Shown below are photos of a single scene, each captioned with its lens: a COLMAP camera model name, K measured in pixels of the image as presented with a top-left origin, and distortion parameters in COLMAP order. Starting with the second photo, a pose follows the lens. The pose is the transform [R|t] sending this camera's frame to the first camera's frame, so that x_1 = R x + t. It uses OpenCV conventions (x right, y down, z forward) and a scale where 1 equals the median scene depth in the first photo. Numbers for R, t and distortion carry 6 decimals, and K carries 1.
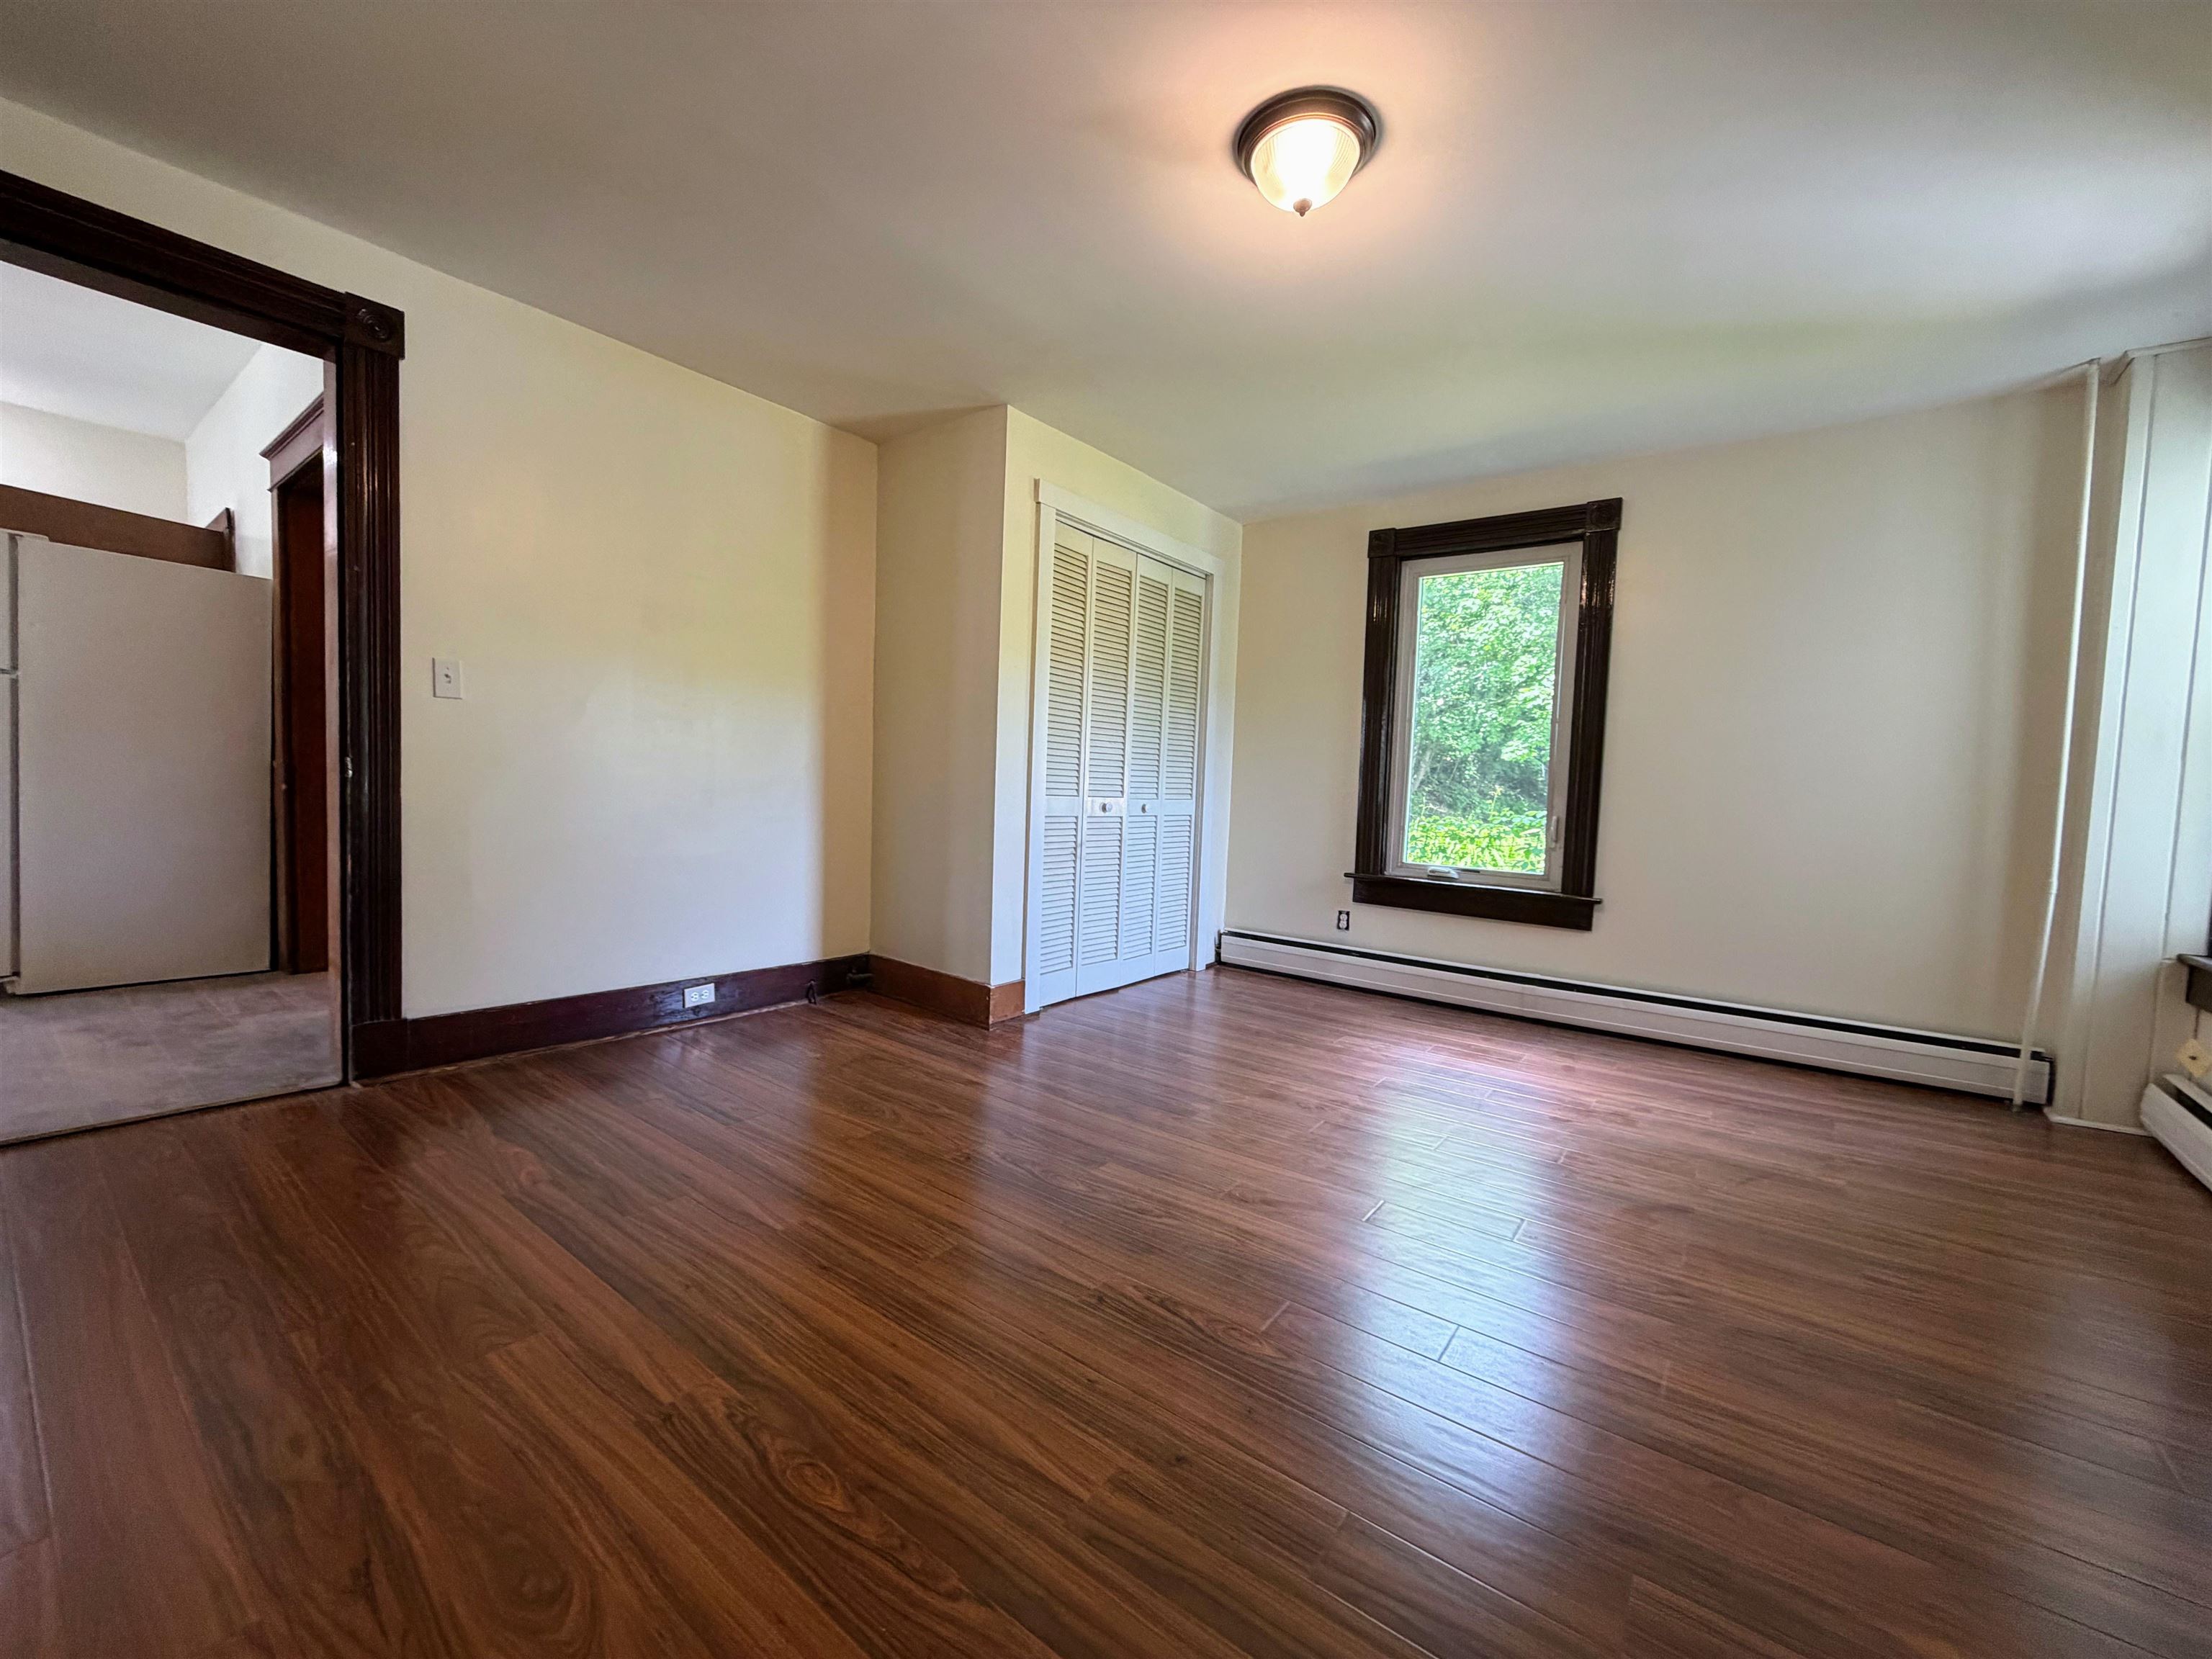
lens RADIAL K [[884.4, 0, 1106.0], [0, 884.4, 829.5], [0, 0, 1]] dist [0.000368, 0.000013]
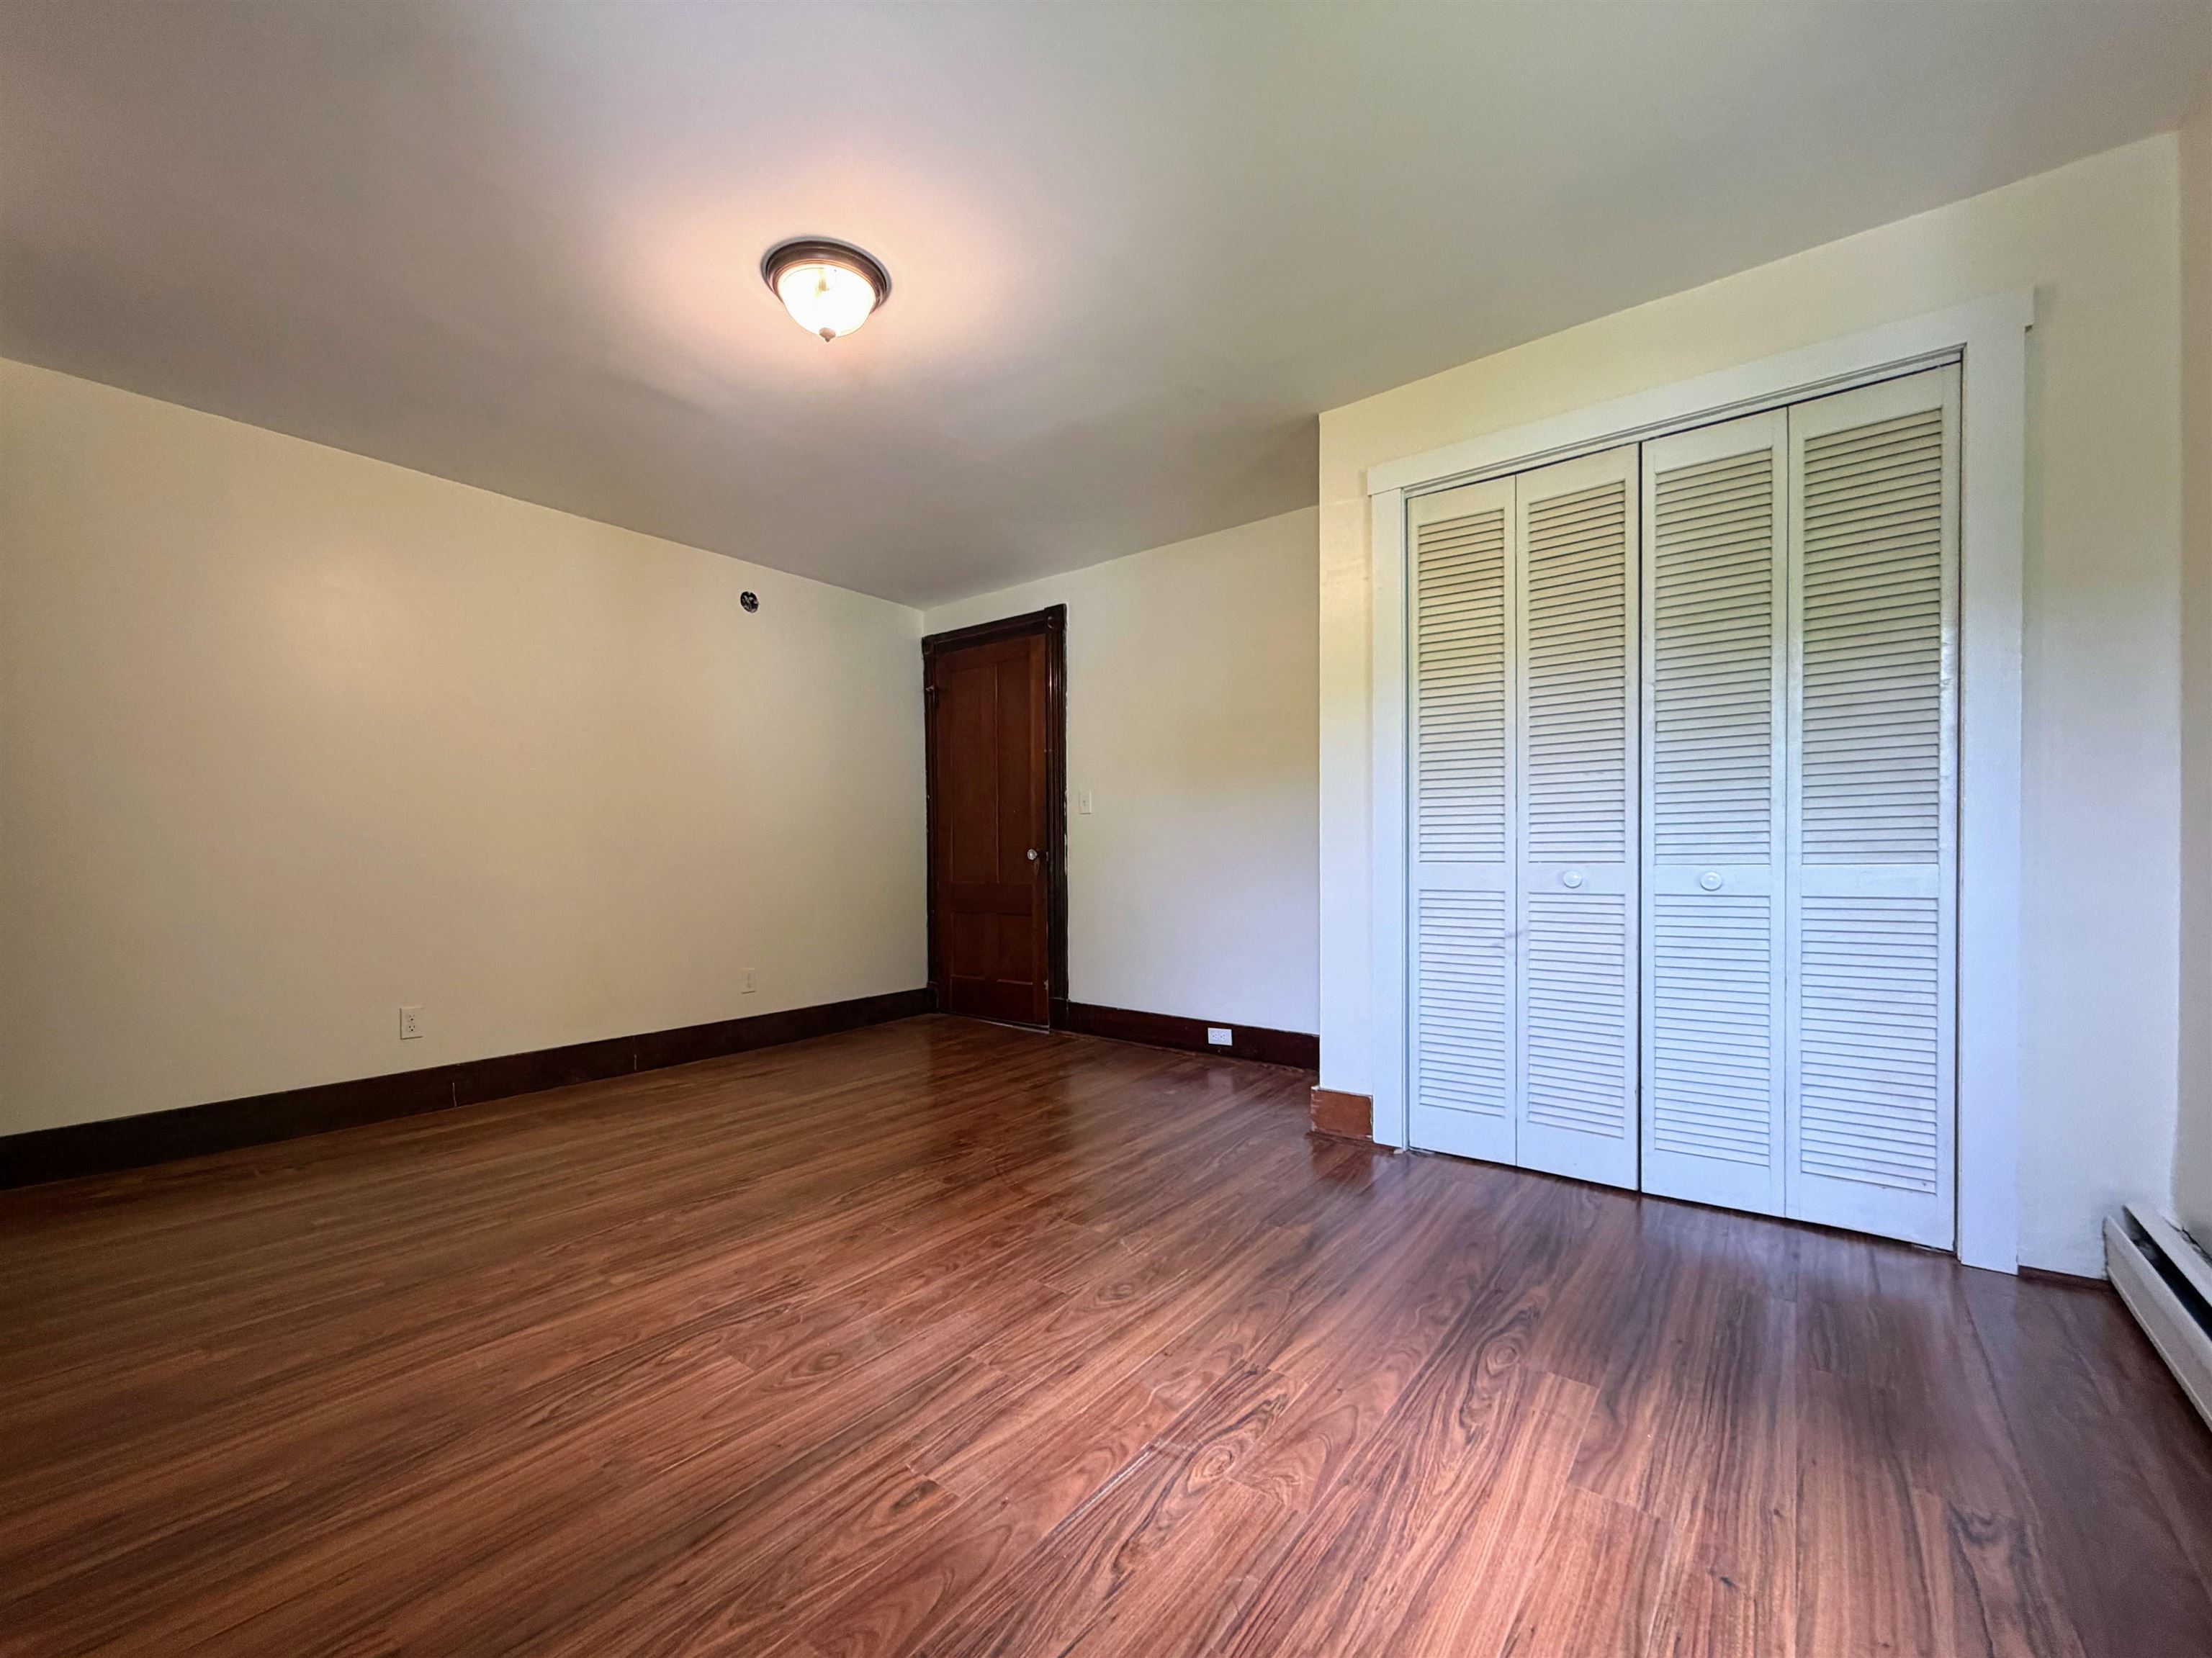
lens RADIAL K [[944.6, 0, 1053.3], [0, 944.6, 871.8], [0, 0, 1]] dist [-0.001324, -0.000174]
pose [[-0.049257, -0.024697, -0.998481, 0.826442], [-0.045599, 0.998707, -0.022453, 0.001924], [0.997745, 0.044424, -0.050320, 0.812416]]
